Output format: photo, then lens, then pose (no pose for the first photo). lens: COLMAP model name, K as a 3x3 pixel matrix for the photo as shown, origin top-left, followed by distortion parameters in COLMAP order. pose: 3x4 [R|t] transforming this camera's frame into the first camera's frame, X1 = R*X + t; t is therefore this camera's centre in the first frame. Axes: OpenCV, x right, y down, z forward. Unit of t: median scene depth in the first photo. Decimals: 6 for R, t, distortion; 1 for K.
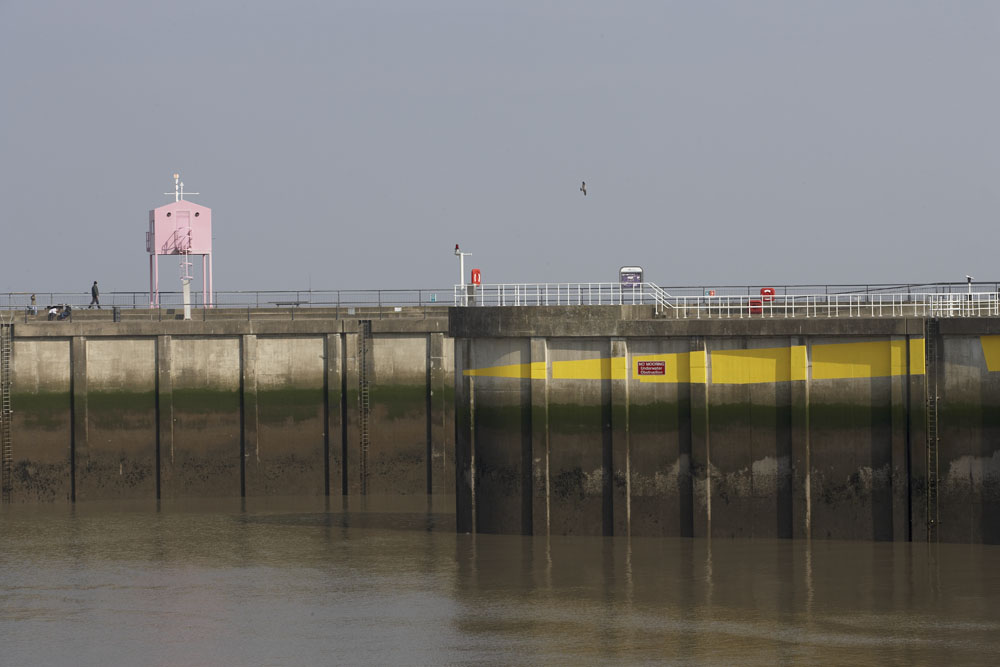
lens RADIAL K [[3724.0, 0, 499.3], [0, 3724.0, 339.0], [0, 0, 1]] dist [0.224522, 0.000000]
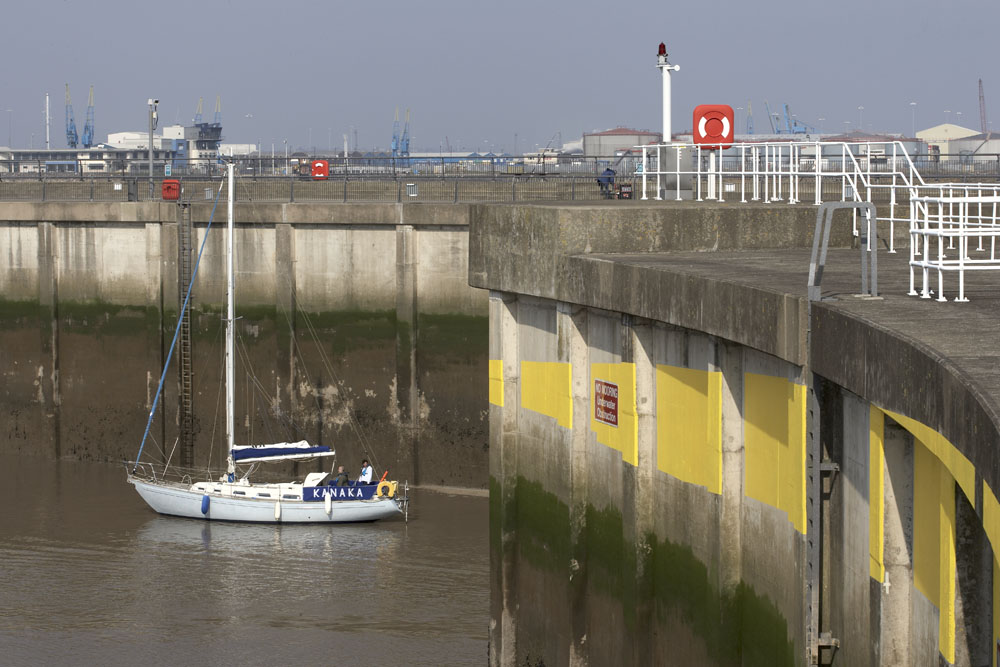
lens RADIAL K [[2828.0, 0, 497.7], [0, 2828.0, 342.4], [0, 0, 1]] dist [-0.059200, 0.000000]
pose [[0.554049, 0.060938, -0.830251, 0.242004], [-0.010391, 0.997746, 0.066298, -0.013914], [0.832419, -0.028105, 0.553433, 0.852595]]
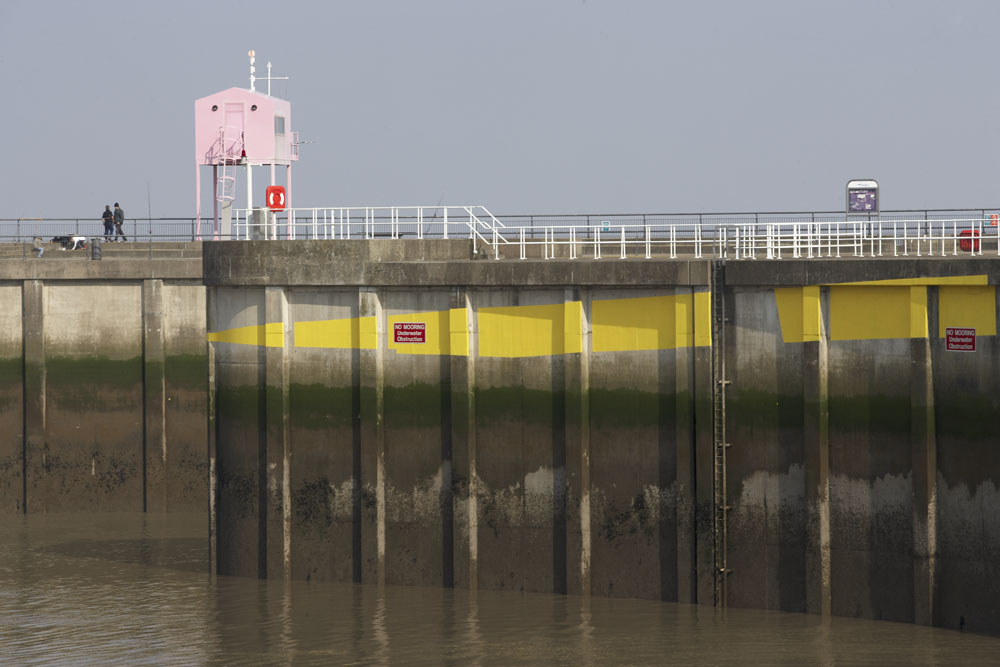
lens RADIAL K [[5076.3, 0, 503.5], [0, 5076.3, 337.0], [0, 0, 1]] dist [1.079275, 0.000000]
pose [[0.935029, 0.008766, -0.354463, 0.382849], [-0.004494, 0.999907, 0.012874, -0.003393], [0.354543, -0.010444, 0.934982, 0.143958]]
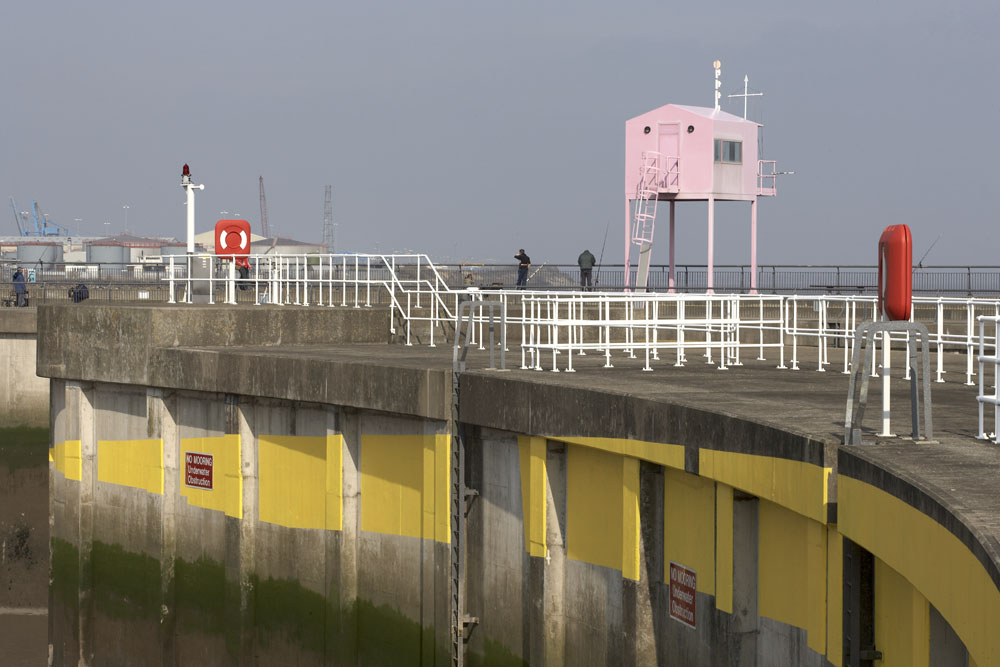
lens RADIAL K [[3329.9, 0, 500.9], [0, 3329.9, 334.6], [0, 0, 1]] dist [0.061168, 0.000000]
pose [[0.739182, 0.027472, -0.672945, 0.300370], [-0.020429, 0.999623, 0.018369, -0.013652], [0.673196, 0.000169, 0.739464, 0.759912]]
